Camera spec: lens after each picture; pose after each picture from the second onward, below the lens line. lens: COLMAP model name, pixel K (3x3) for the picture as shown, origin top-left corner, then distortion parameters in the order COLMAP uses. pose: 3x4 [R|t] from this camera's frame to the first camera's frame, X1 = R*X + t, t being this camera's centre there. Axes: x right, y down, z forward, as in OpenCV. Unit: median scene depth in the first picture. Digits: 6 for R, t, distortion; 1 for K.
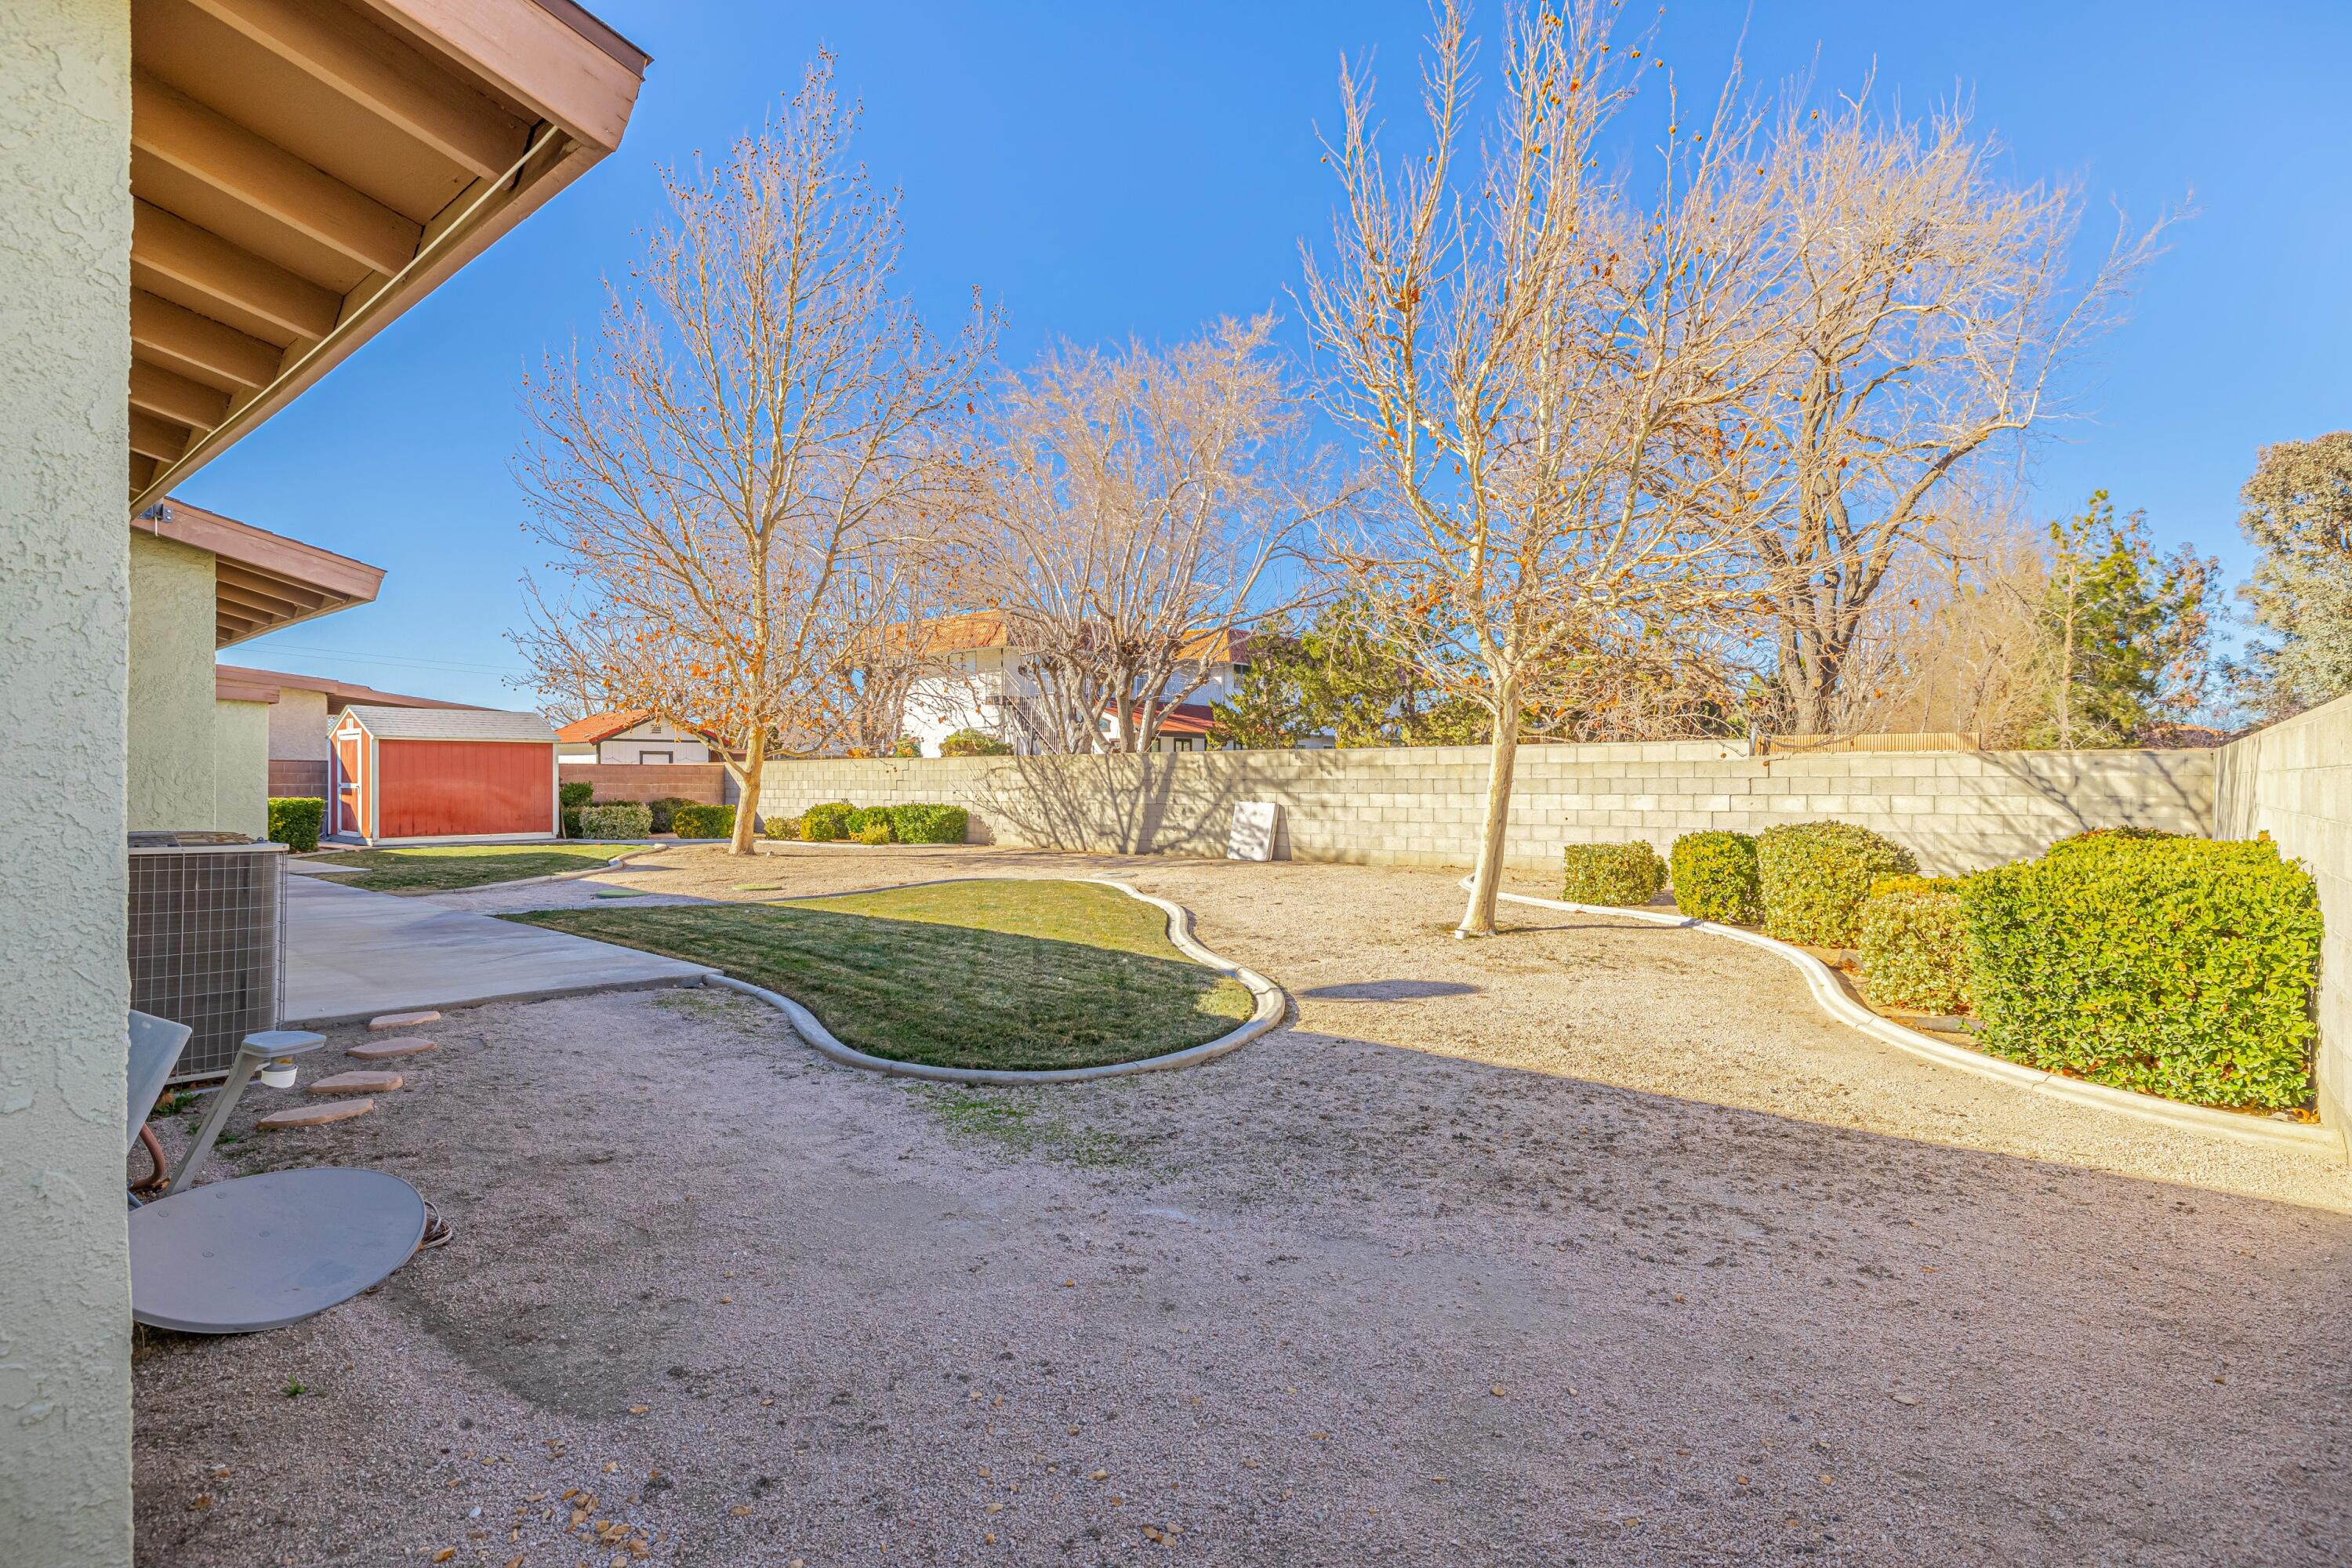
lens RADIAL K [[1054.1, 0, 1174.8], [0, 1054.1, 779.2], [0, 0, 1]] dist [-0.002020, -0.000360]
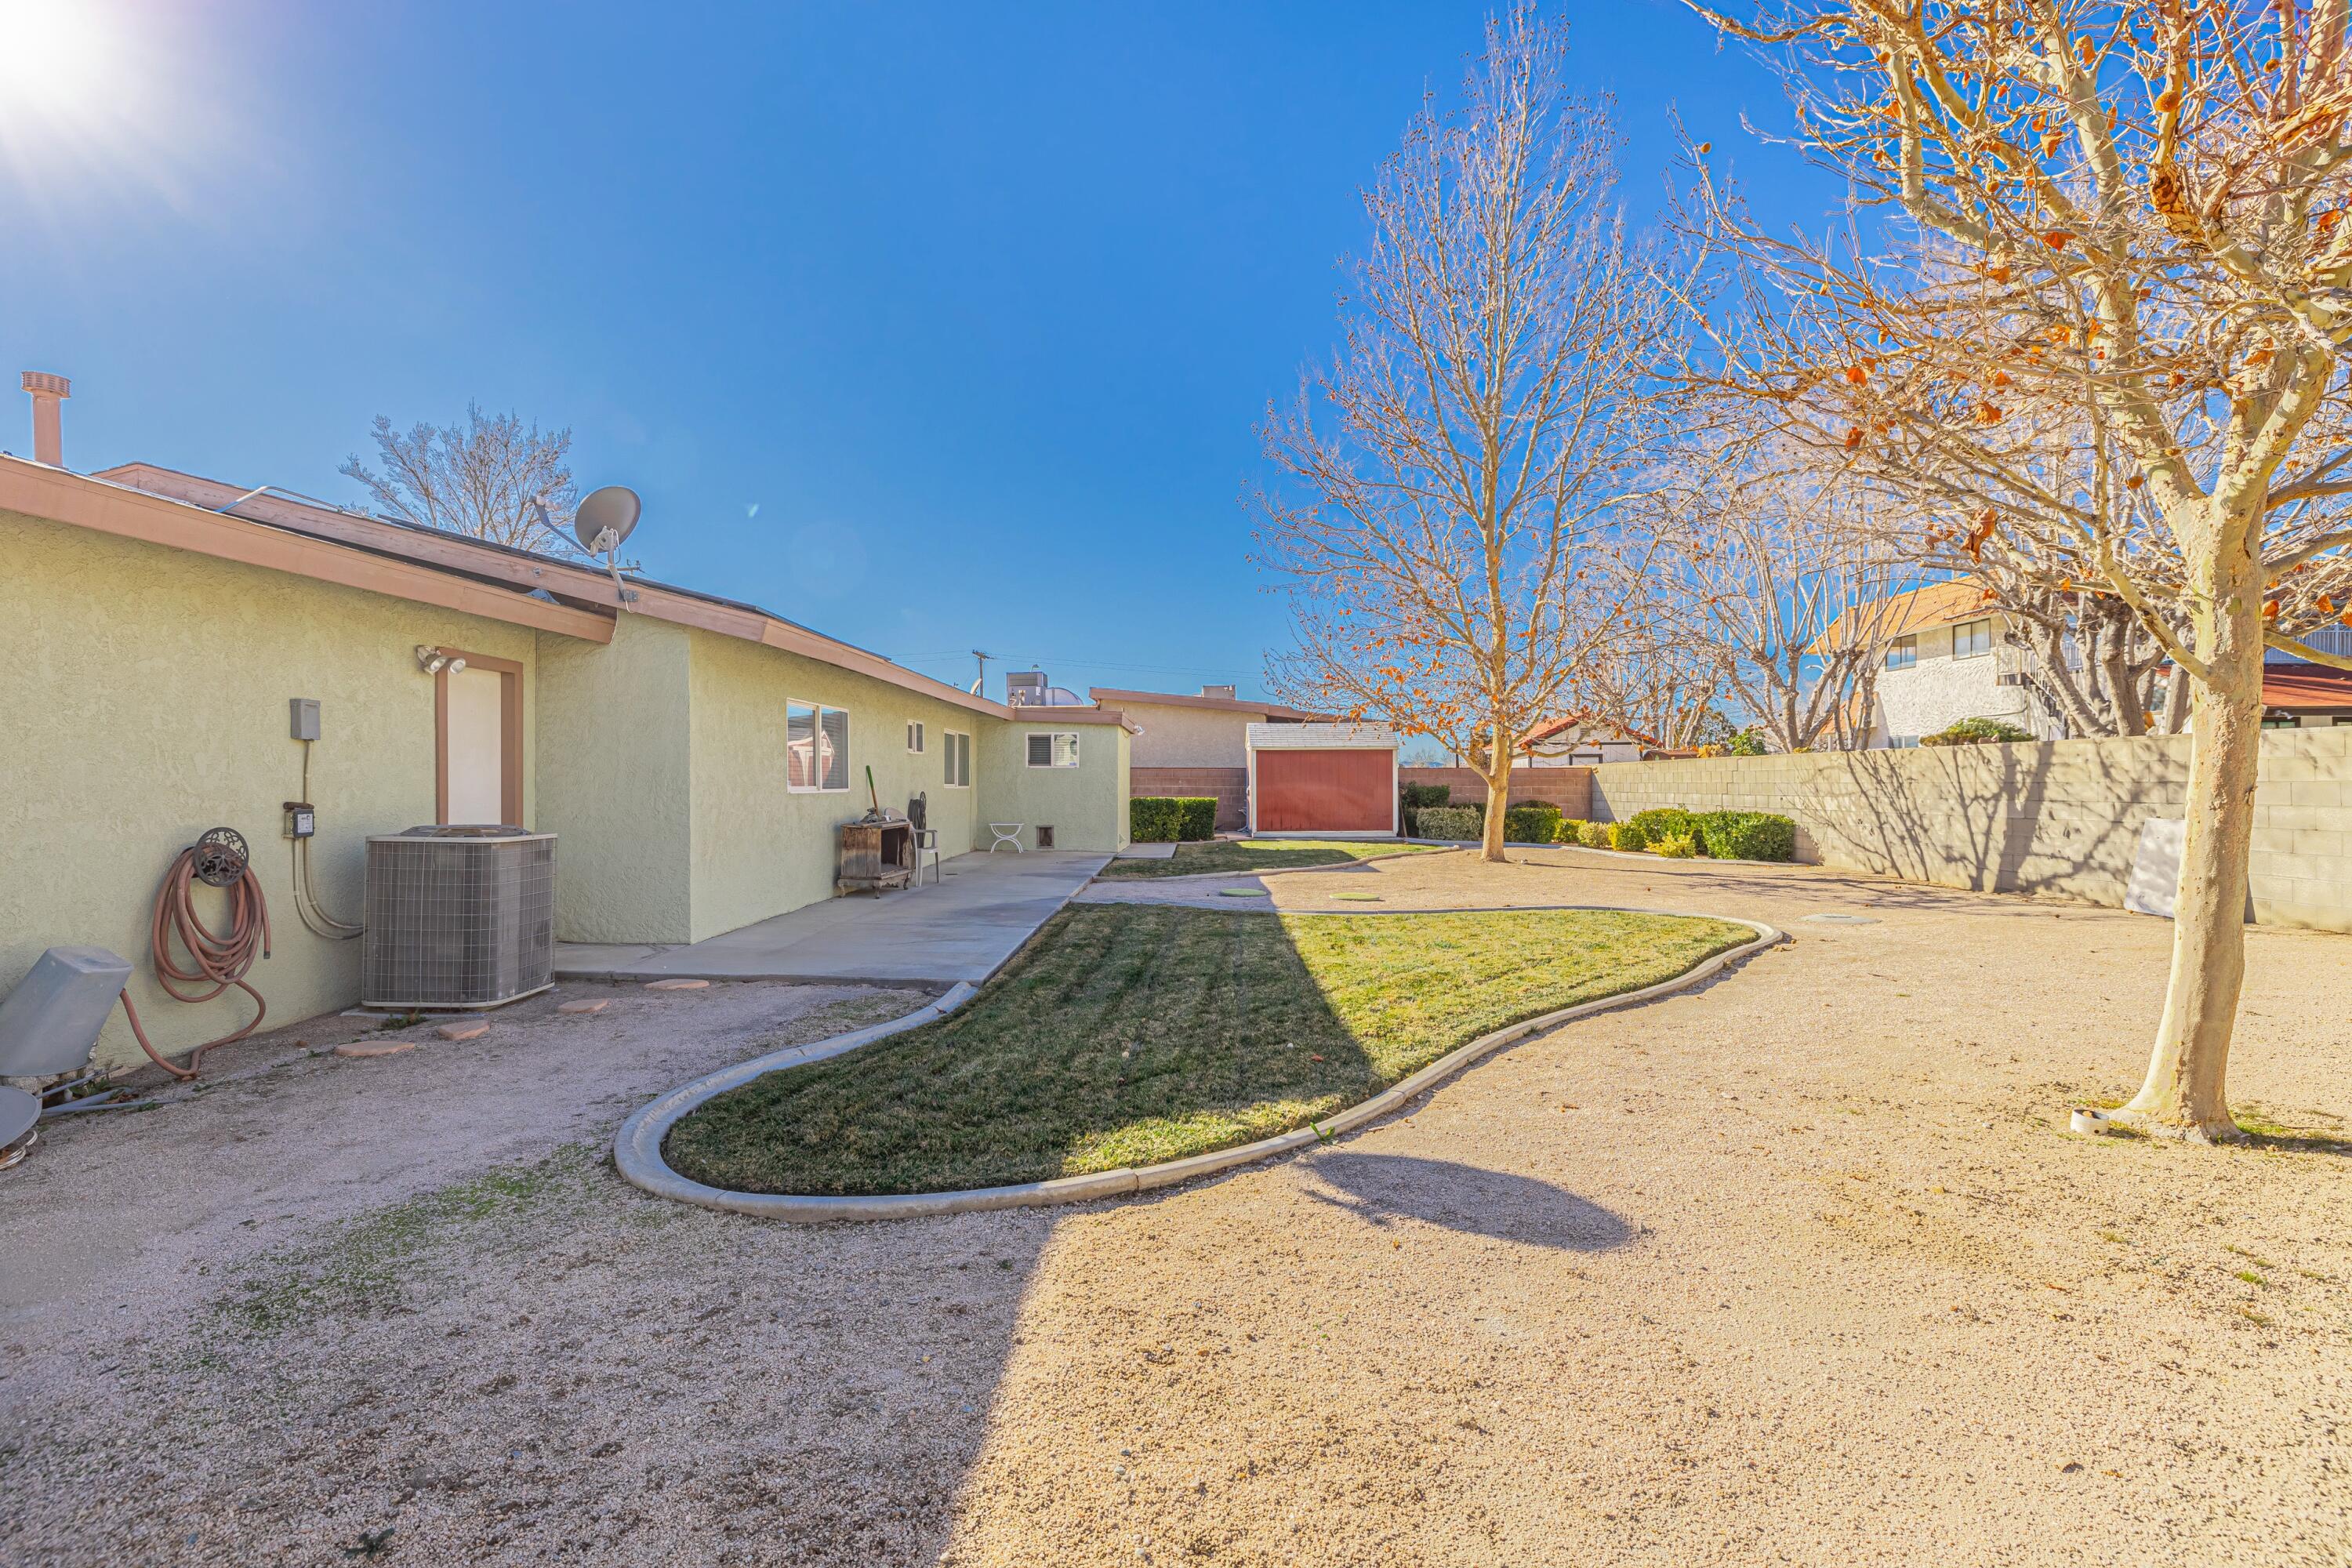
lens RADIAL K [[1054.1, 0, 1174.8], [0, 1054.1, 779.2], [0, 0, 1]] dist [-0.002020, -0.000360]
pose [[0.649259, -0.003797, -0.760558, 0.132989], [0.002118, 0.999993, -0.003185, -0.000654], [0.760565, 0.000457, 0.649262, 0.147264]]
